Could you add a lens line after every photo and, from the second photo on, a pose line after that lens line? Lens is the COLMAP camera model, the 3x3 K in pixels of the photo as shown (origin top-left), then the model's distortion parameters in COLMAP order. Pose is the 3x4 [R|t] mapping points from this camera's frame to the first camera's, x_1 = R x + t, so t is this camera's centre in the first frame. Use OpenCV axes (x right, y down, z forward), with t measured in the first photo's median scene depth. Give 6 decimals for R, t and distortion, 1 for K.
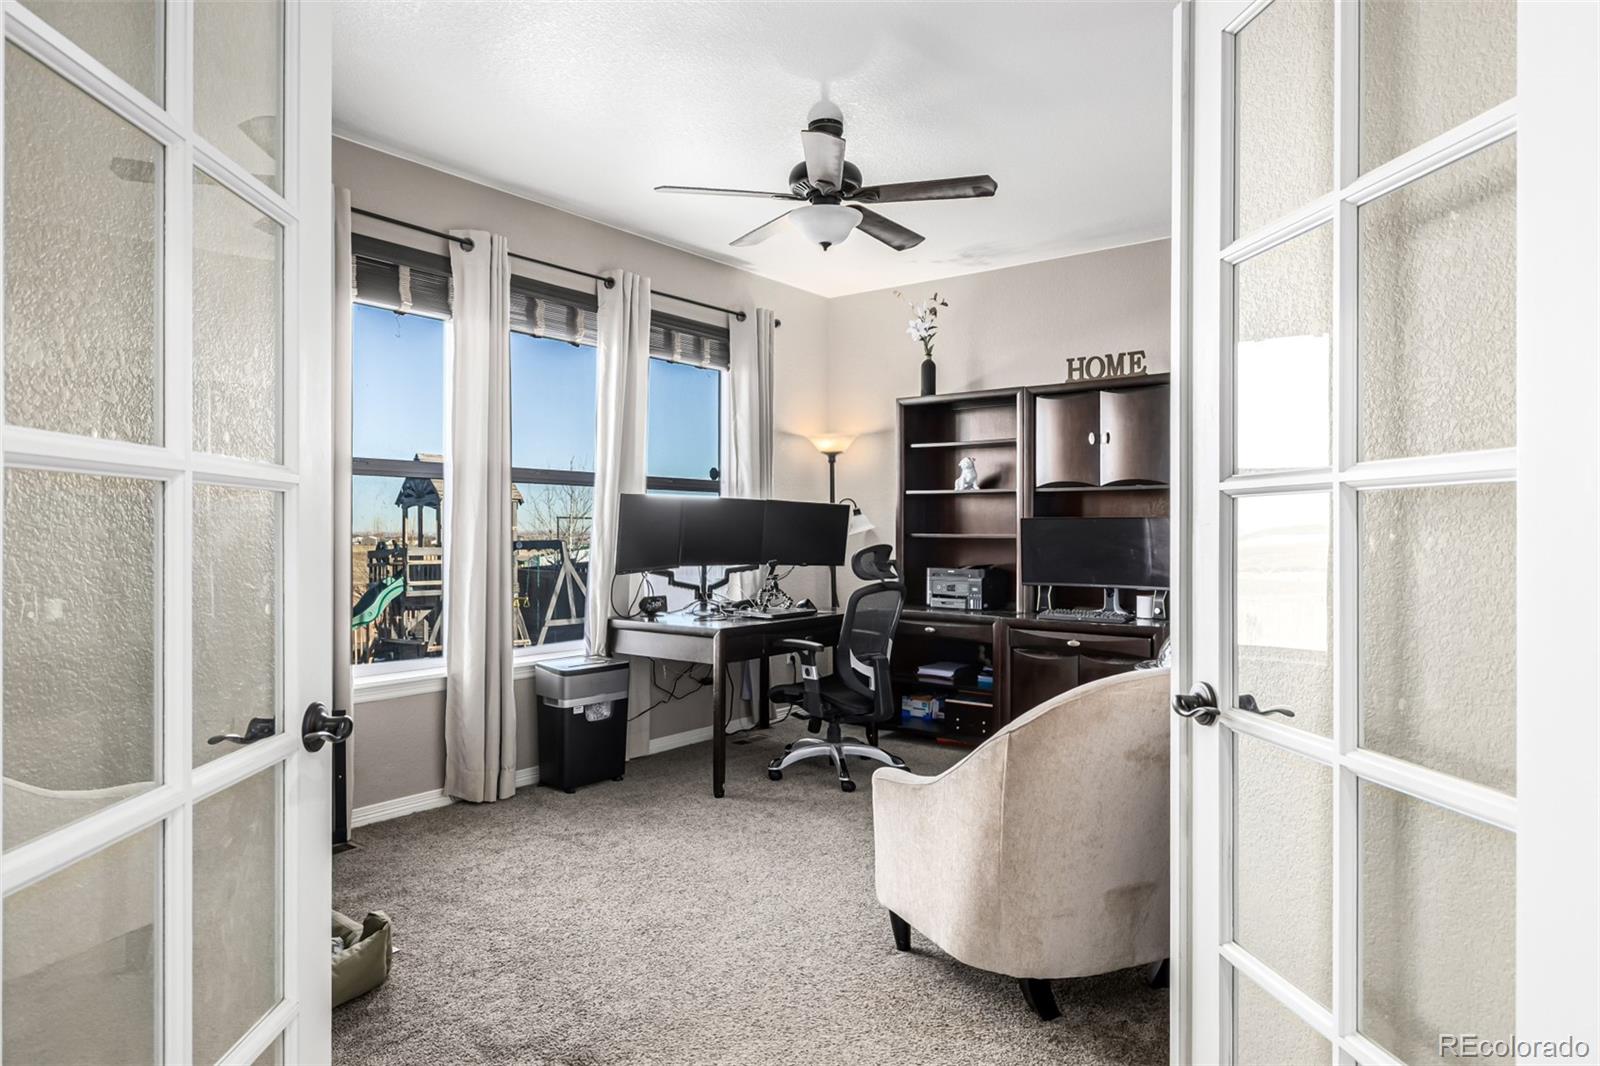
lens RADIAL K [[959.9, 0, 809.2], [0, 959.9, 518.8], [0, 0, 1]] dist [-0.024887, 0.000444]
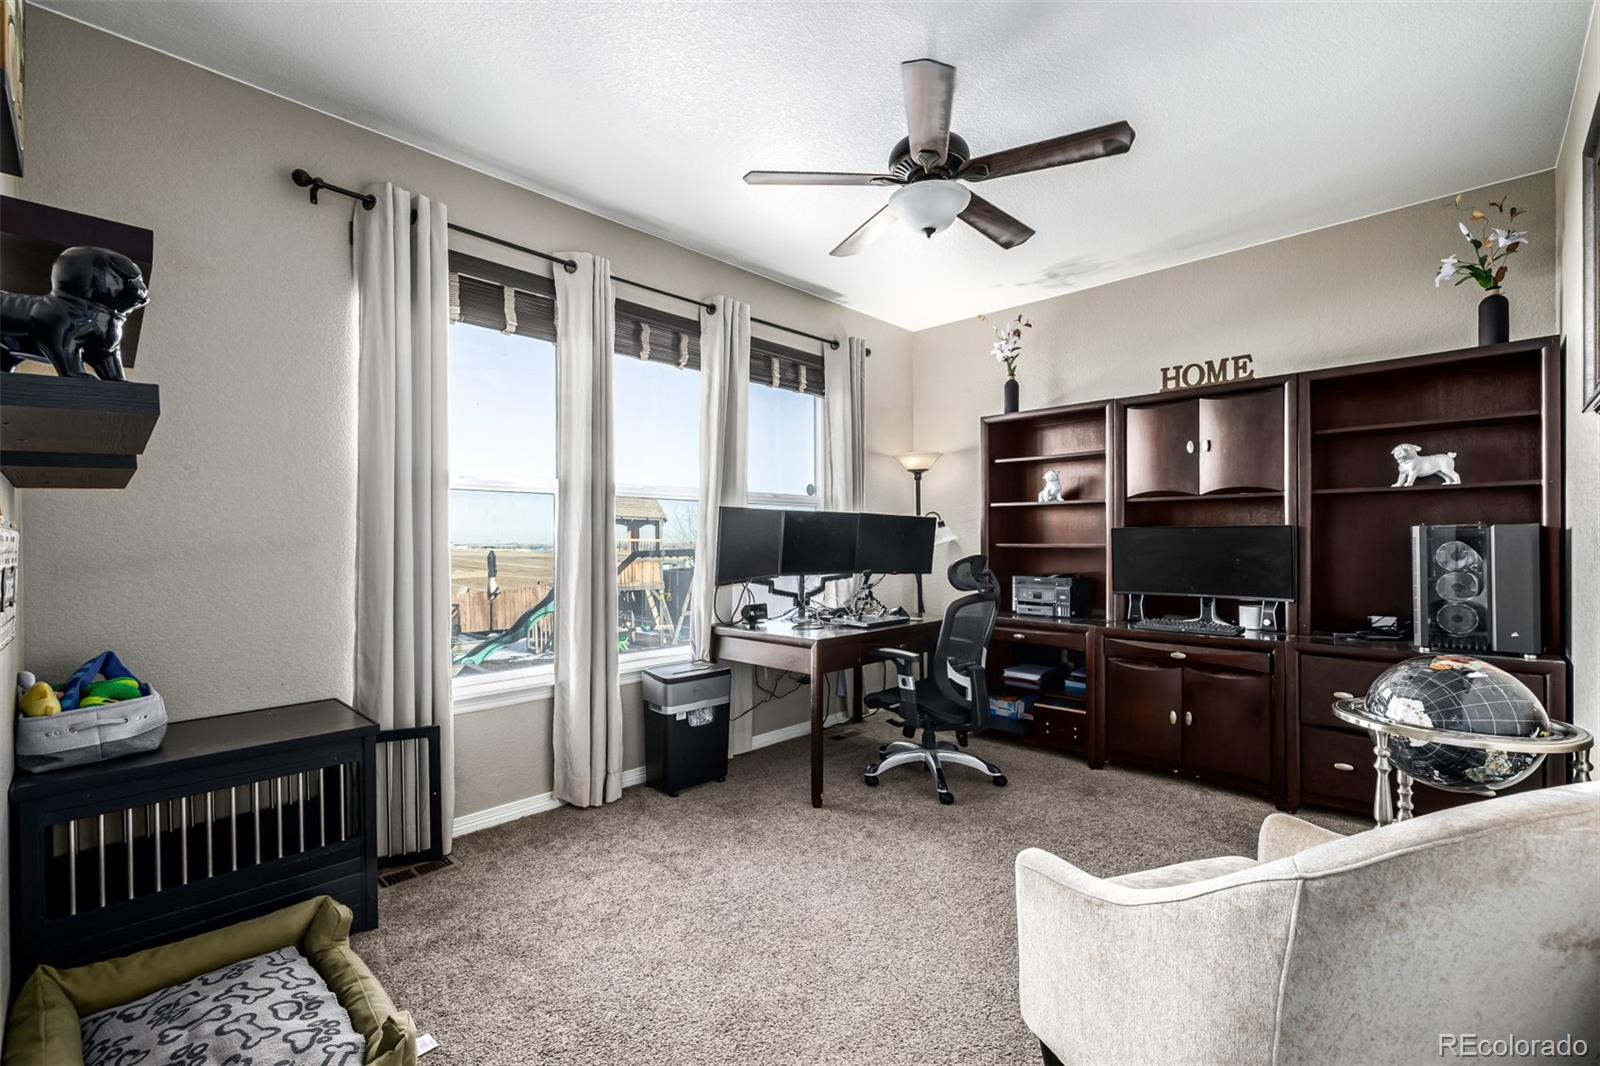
lens RADIAL K [[688.4, 0, 802.0], [0, 688.4, 544.3], [0, 0, 1]] dist [-0.000235, -0.000960]
pose [[0.993471, -0.005214, -0.113967, -0.023928], [0.007057, 0.999851, 0.015770, 0.002879], [0.113868, -0.016471, 0.993359, 0.259774]]
